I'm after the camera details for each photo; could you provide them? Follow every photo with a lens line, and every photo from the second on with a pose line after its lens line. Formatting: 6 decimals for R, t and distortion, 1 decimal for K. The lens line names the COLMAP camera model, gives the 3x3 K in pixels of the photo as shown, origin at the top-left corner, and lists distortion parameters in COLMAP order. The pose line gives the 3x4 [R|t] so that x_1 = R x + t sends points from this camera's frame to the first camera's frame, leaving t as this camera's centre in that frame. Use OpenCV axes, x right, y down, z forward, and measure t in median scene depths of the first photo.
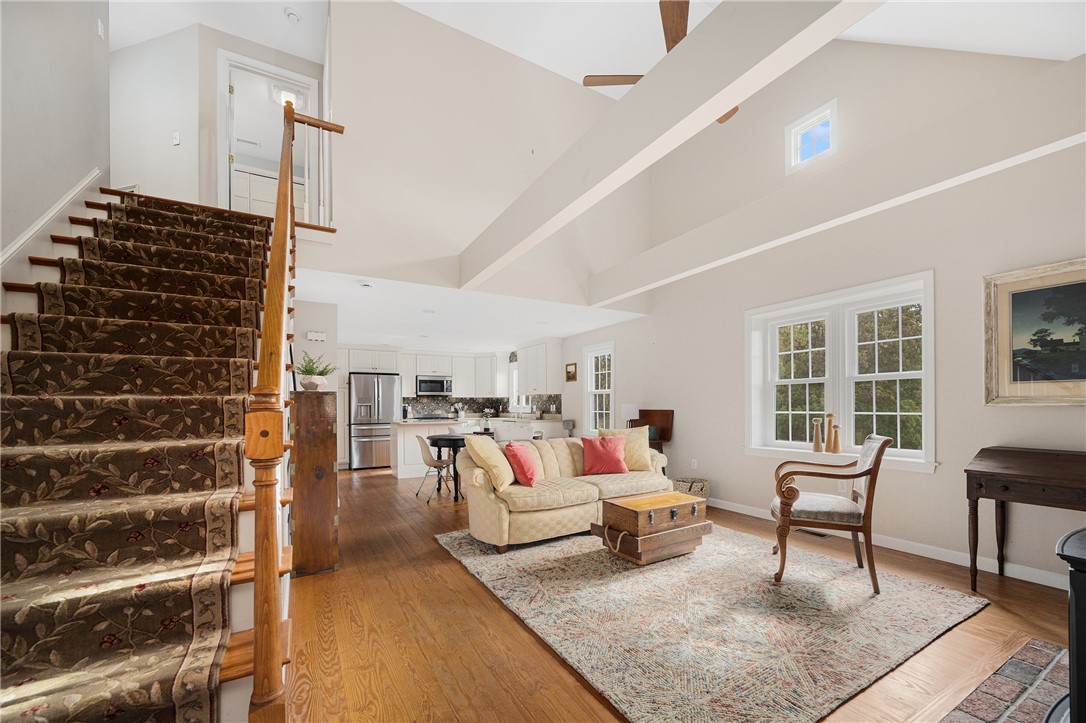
lens RADIAL K [[434.2, 0, 536.1], [0, 434.2, 401.1], [0, 0, 1]] dist [-0.003770, -0.000794]
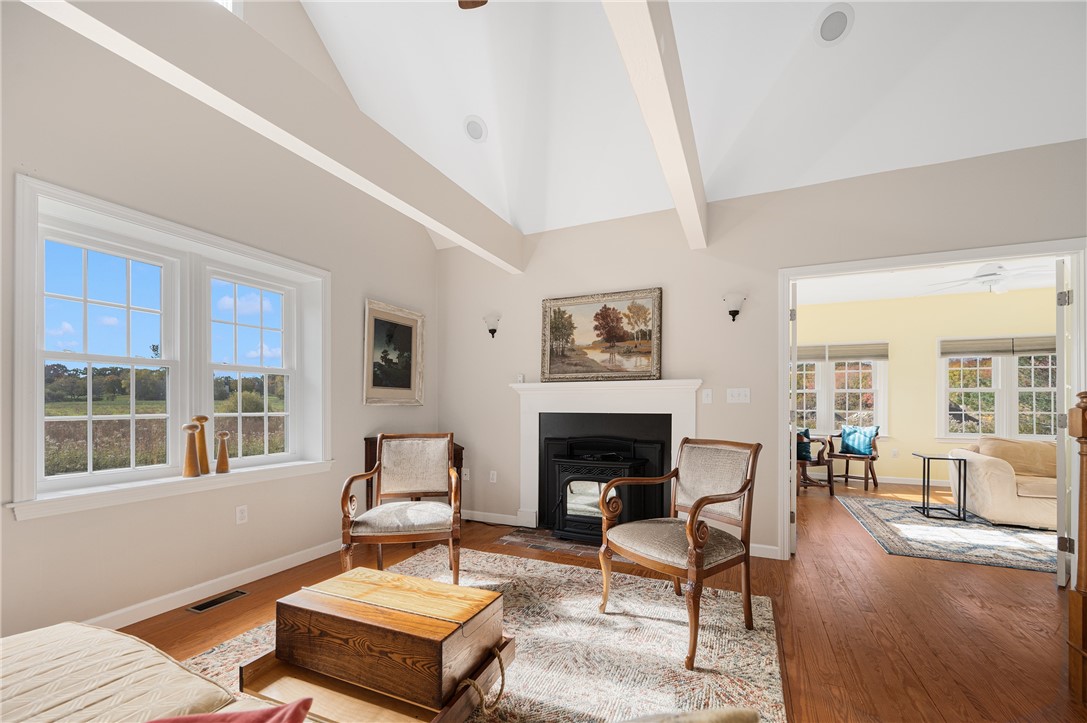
lens RADIAL K [[437.7, 0, 553.9], [0, 437.7, 406.7], [0, 0, 1]] dist [-0.001891, -0.001238]
pose [[-0.604081, 0.006822, 0.796894, -0.089306], [-0.005824, 0.999899, -0.012975, 0.009970], [-0.796902, -0.012479, -0.603980, 0.466835]]
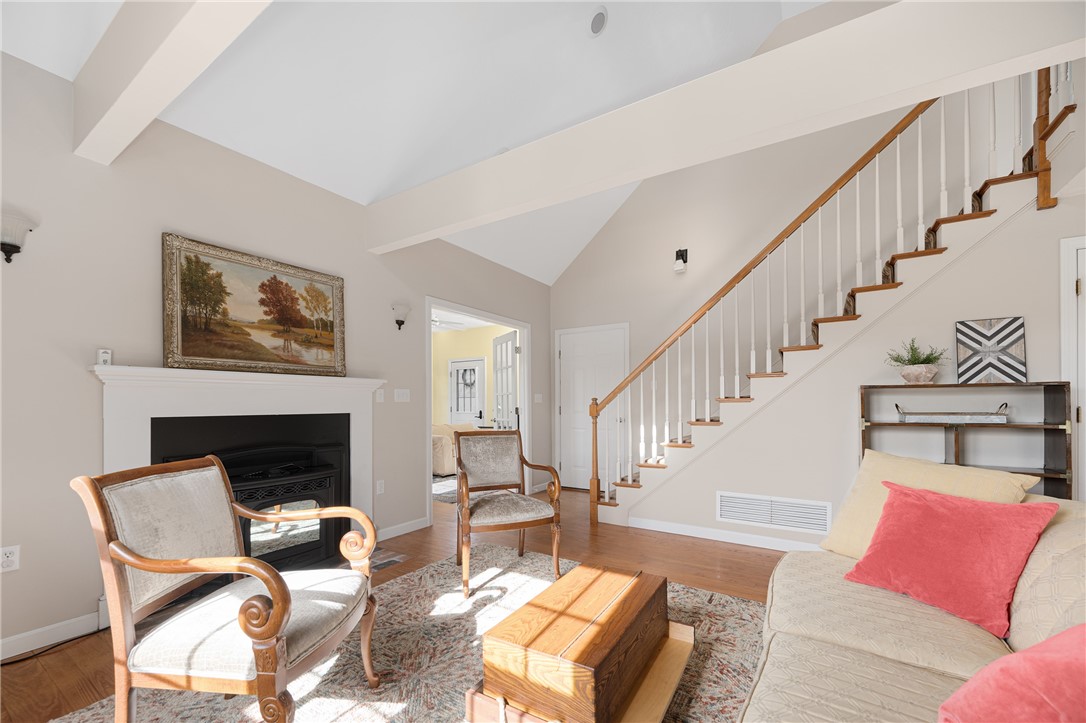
lens RADIAL K [[434.2, 0, 547.1], [0, 434.2, 400.1], [0, 0, 1]] dist [-0.003770, -0.000794]
pose [[-0.876297, 0.008649, -0.481694, 0.209608], [0.014959, 0.999845, -0.009260, 0.005235], [0.481540, -0.015320, -0.876290, 0.561184]]
